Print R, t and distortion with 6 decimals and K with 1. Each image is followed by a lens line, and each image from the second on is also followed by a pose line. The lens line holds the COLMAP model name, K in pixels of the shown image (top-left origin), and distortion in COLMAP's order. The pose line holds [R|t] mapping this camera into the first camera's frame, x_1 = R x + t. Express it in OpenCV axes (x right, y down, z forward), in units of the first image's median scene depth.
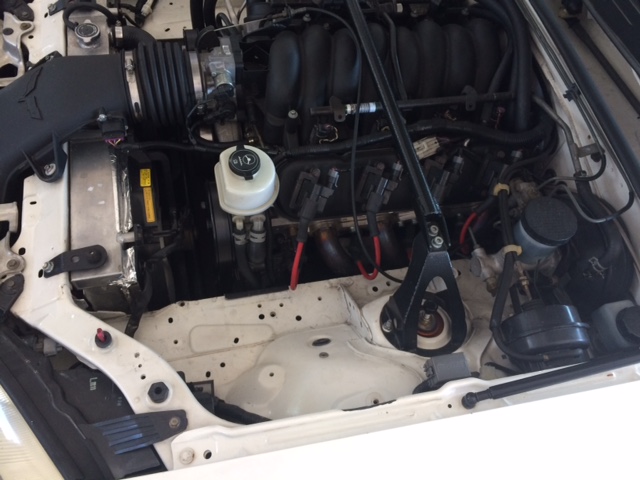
lens RADIAL K [[559.5, 0, 320.0], [0, 559.5, 240.0], [0, 0, 1]] dist [0.068646, -0.102185]
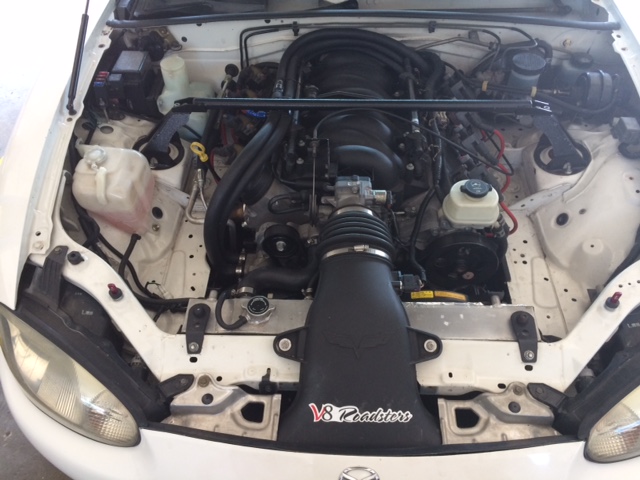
lens RADIAL K [[559.5, 0, 320.0], [0, 559.5, 240.0], [0, 0, 1]] dist [0.068646, -0.102185]
pose [[0.250681, -0.796196, 0.550664, -0.951786], [0.850495, 0.452837, 0.267576, -0.678185], [-0.462404, 0.401260, 0.790679, 0.164322]]
